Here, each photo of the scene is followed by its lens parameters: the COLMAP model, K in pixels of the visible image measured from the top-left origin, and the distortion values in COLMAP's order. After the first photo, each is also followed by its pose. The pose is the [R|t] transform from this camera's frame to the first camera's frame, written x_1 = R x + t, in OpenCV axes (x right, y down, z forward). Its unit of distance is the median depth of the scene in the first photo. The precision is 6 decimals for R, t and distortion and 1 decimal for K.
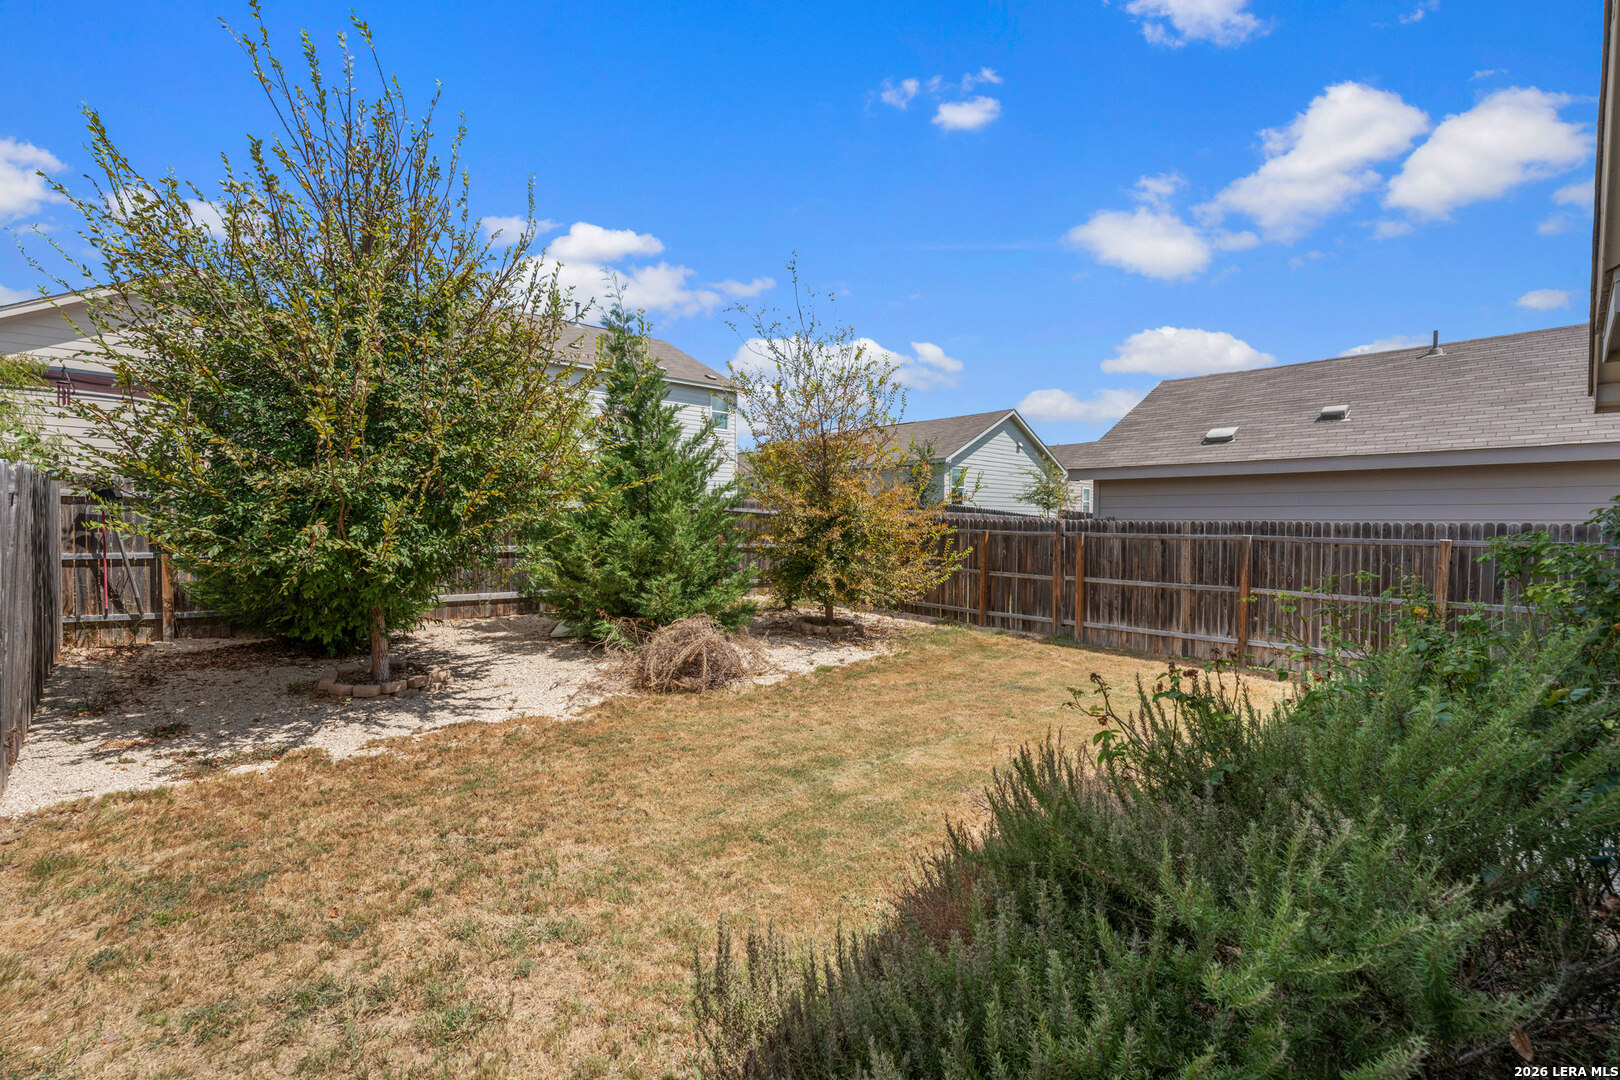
lens RADIAL K [[732.5, 0, 805.9], [0, 732.5, 540.8], [0, 0, 1]] dist [-0.001958, 0.000055]
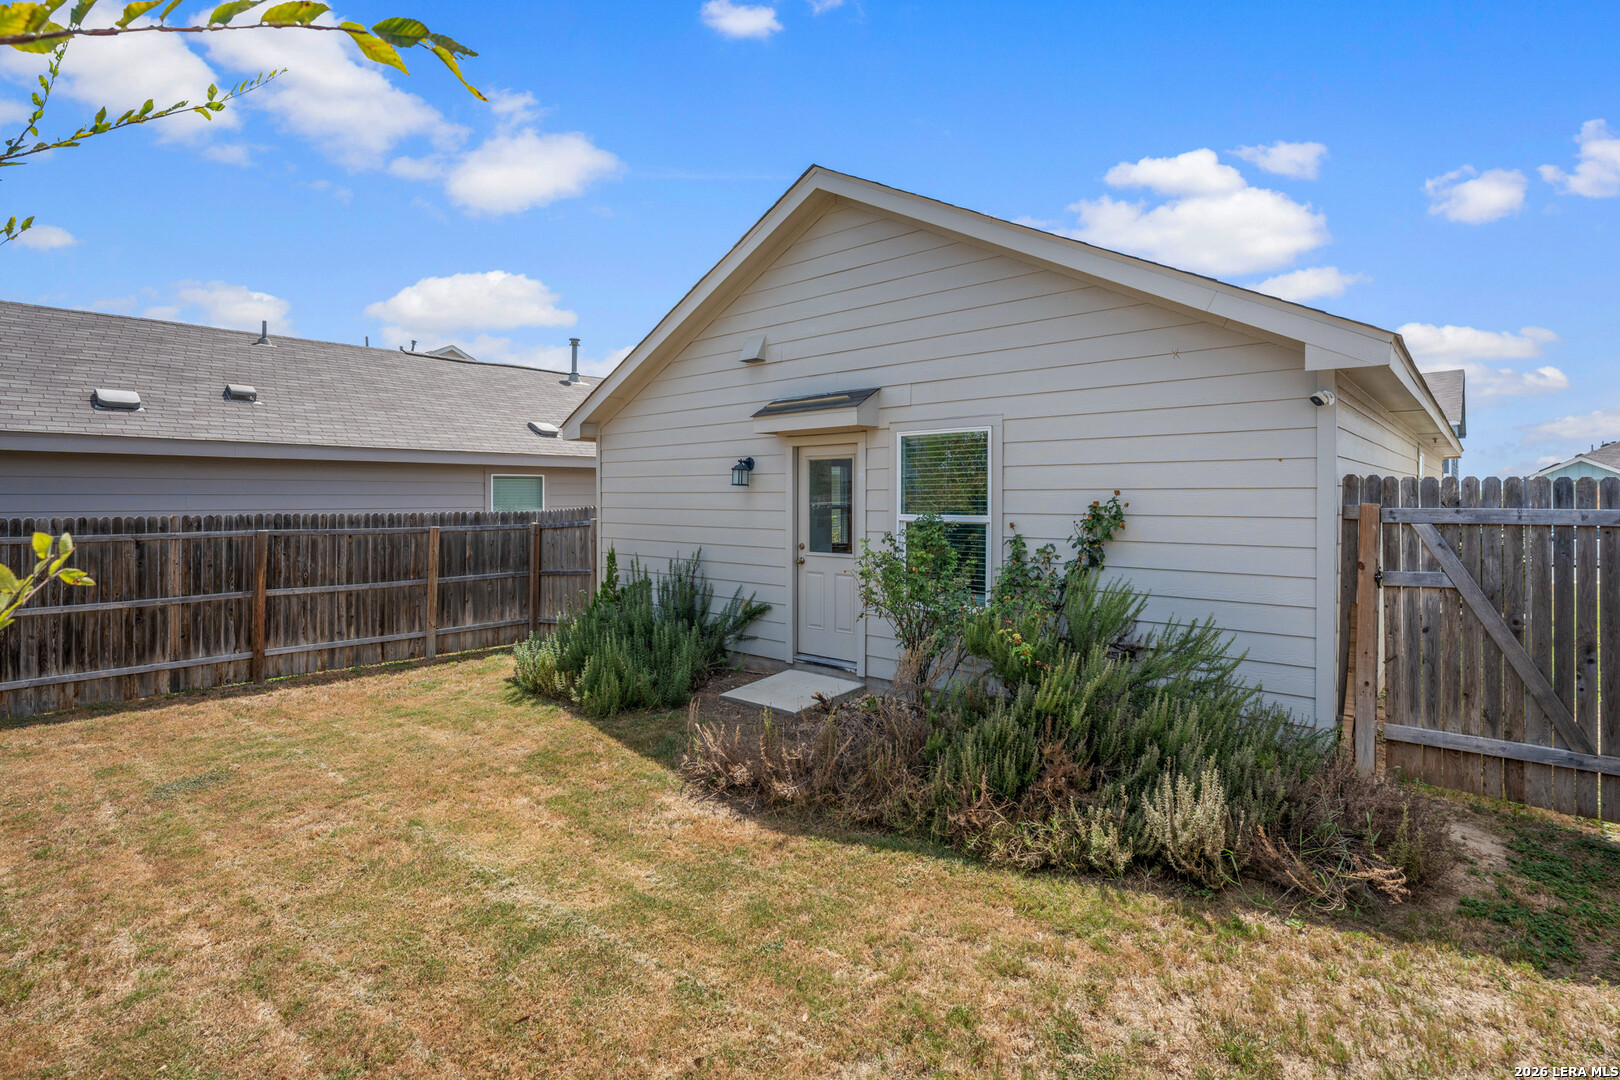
lens RADIAL K [[764.8, 0, 835.4], [0, 764.8, 493.1], [0, 0, 1]] dist [-0.003117, 0.000854]
pose [[-0.118462, 0.000585, 0.992958, -0.369453], [0.024142, 0.999706, 0.002291, -0.036314], [-0.992665, 0.024243, -0.118442, 0.419662]]
